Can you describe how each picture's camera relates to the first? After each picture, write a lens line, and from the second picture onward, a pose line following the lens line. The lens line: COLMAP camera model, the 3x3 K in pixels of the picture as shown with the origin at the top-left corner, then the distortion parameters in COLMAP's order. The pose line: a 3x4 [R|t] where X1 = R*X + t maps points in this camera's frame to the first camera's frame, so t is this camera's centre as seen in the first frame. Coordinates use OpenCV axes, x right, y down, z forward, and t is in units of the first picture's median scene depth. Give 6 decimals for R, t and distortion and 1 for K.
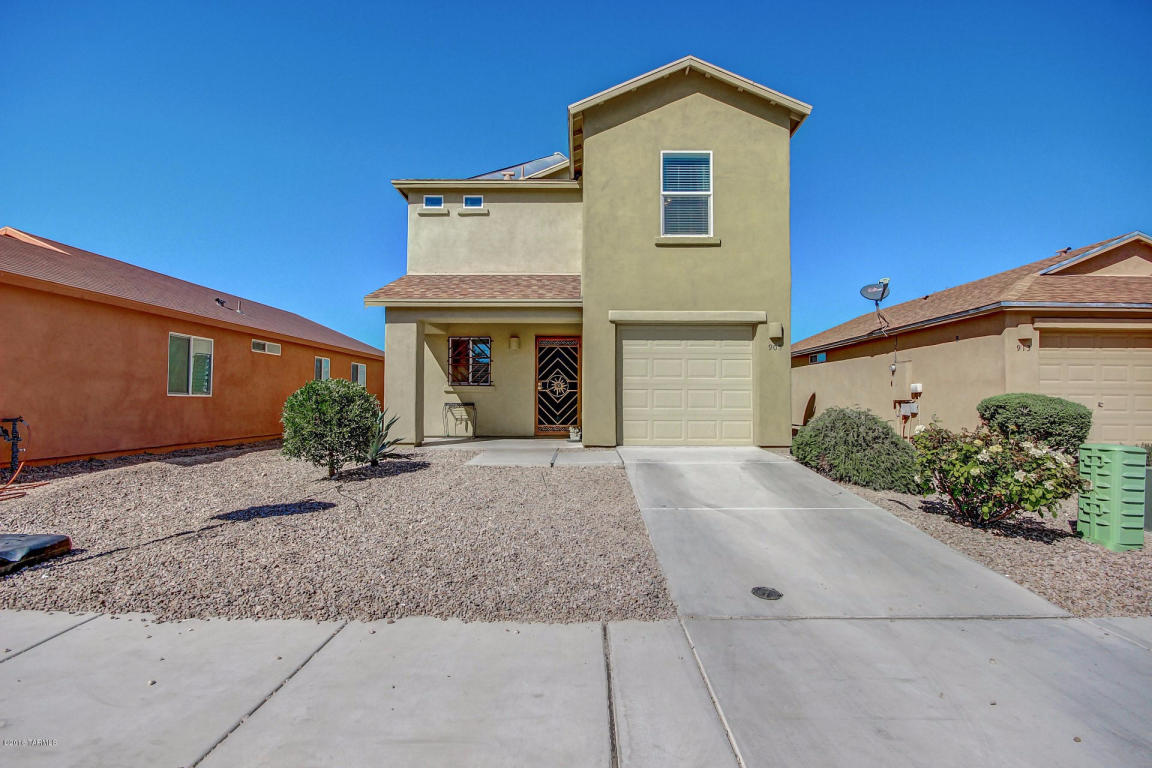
lens RADIAL K [[534.4, 0, 579.3], [0, 534.4, 382.4], [0, 0, 1]] dist [0.001319, -0.003676]
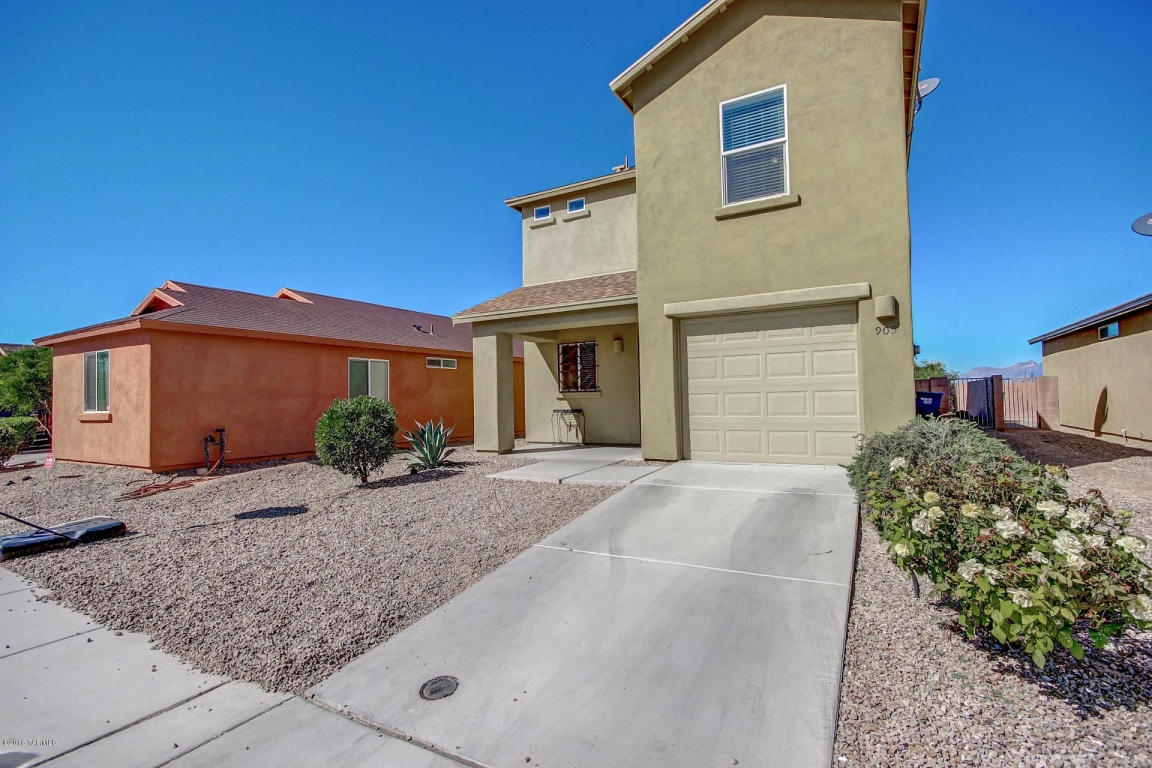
lens RADIAL K [[534.4, 0, 583.4], [0, 534.4, 383.9], [0, 0, 1]] dist [0.001319, -0.003676]
pose [[0.876874, -0.035197, -0.479430, 0.340528], [0.039770, 0.999209, -0.000616, -0.009256], [0.479073, -0.018527, 0.877580, 0.167228]]
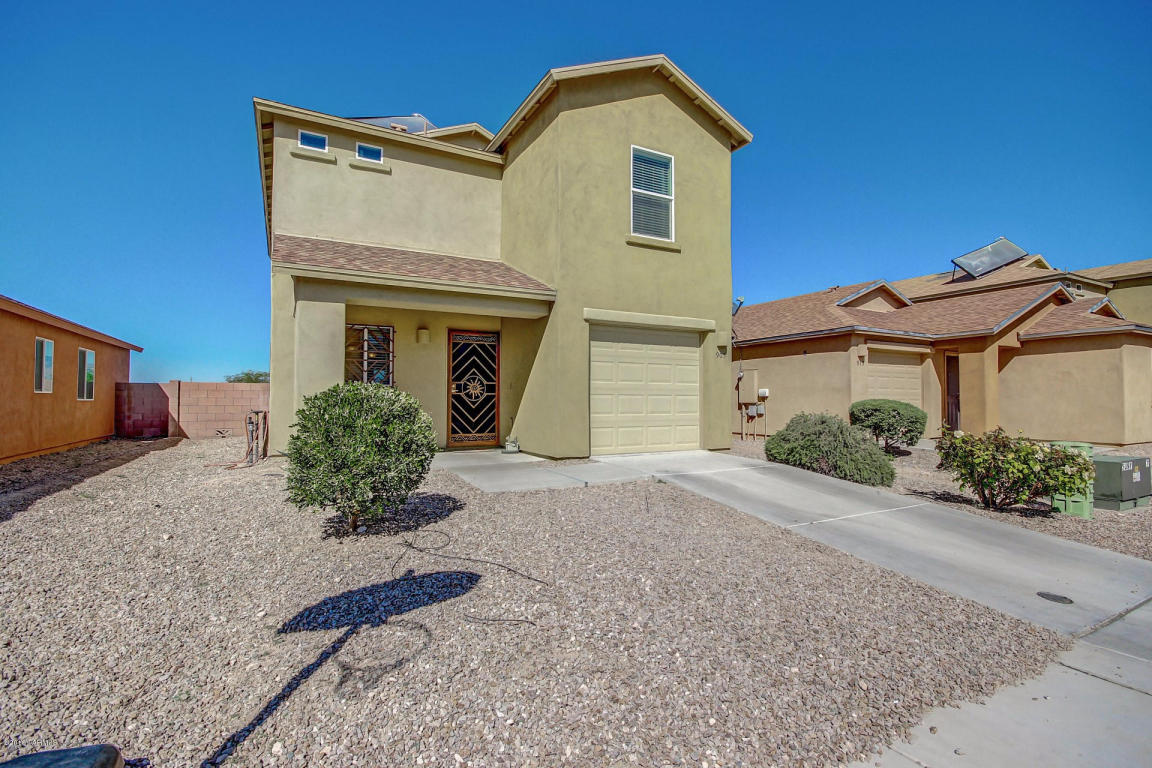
lens RADIAL K [[534.4, 0, 579.1], [0, 534.4, 385.6], [0, 0, 1]] dist [0.001319, -0.003676]
pose [[0.877558, 0.011089, 0.479342, -0.374066], [-0.016052, 0.999852, 0.006257, -0.007372], [-0.479202, -0.013185, 0.877606, 0.197498]]
